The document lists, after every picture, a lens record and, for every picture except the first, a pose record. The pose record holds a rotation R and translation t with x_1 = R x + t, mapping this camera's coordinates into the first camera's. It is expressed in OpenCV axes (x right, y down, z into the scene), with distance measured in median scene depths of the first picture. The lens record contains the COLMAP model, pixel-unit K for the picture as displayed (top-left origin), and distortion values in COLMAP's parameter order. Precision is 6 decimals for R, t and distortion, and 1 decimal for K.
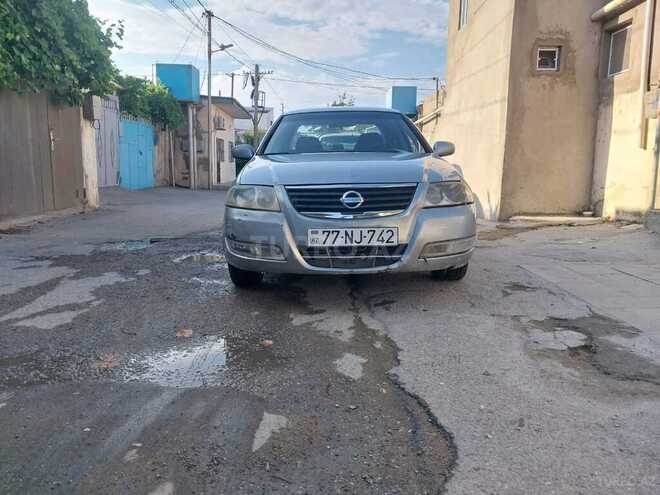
lens RADIAL K [[521.4, 0, 329.6], [0, 521.4, 244.6], [0, 0, 1]] dist [0.051667, -0.077895]
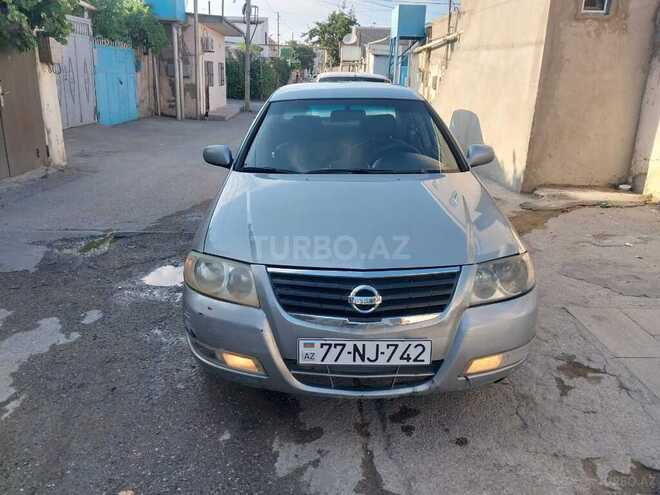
lens RADIAL K [[524.4, 0, 320.9], [0, 524.4, 244.8], [0, 0, 1]] dist [0.003768, -0.000087]
pose [[0.999824, 0.017812, -0.005890, -0.006229], [-0.016662, 0.987373, 0.157532, -0.143558], [0.008622, -0.157406, 0.987496, 0.188667]]
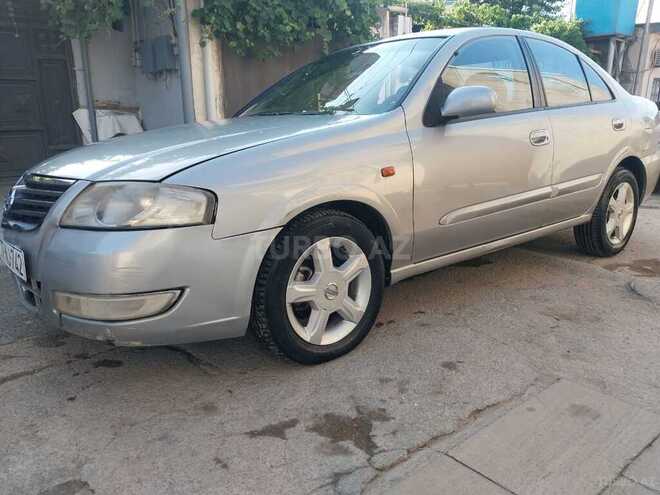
lens RADIAL K [[524.4, 0, 320.9], [0, 524.4, 244.8], [0, 0, 1]] dist [0.003768, -0.000087]
pose [[0.629655, 0.171526, -0.757703, 0.445143], [-0.097714, 0.985062, 0.141794, -0.089168], [0.770705, -0.015243, 0.637009, 0.483591]]
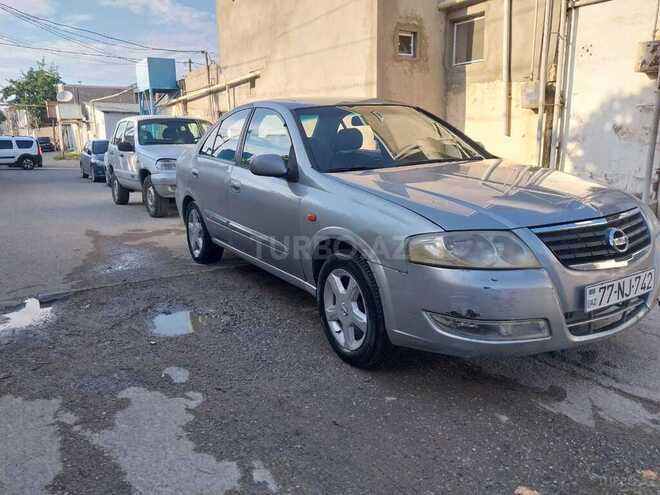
lens RADIAL K [[518.6, 0, 327.6], [0, 518.6, 252.4], [0, 0, 1]] dist [0.002797, -0.002728]
pose [[0.862697, -0.130532, 0.488584, -0.376228], [0.098400, 0.990977, 0.091009, -0.097814], [-0.496055, -0.030437, 0.867757, 0.308518]]
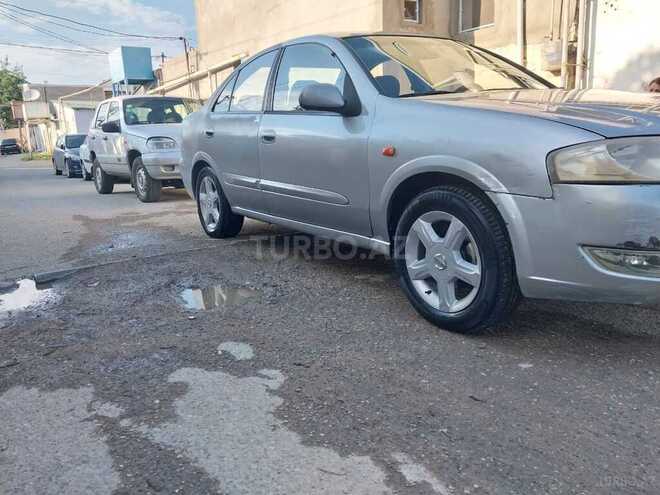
lens RADIAL K [[518.4, 0, 330.0], [0, 518.4, 247.5], [0, 0, 1]] dist [0.004178, -0.002601]
pose [[0.832571, -0.159213, 0.530544, -0.406285], [0.129712, 0.987209, 0.092700, -0.055802], [-0.538517, -0.008361, 0.842573, 0.439055]]
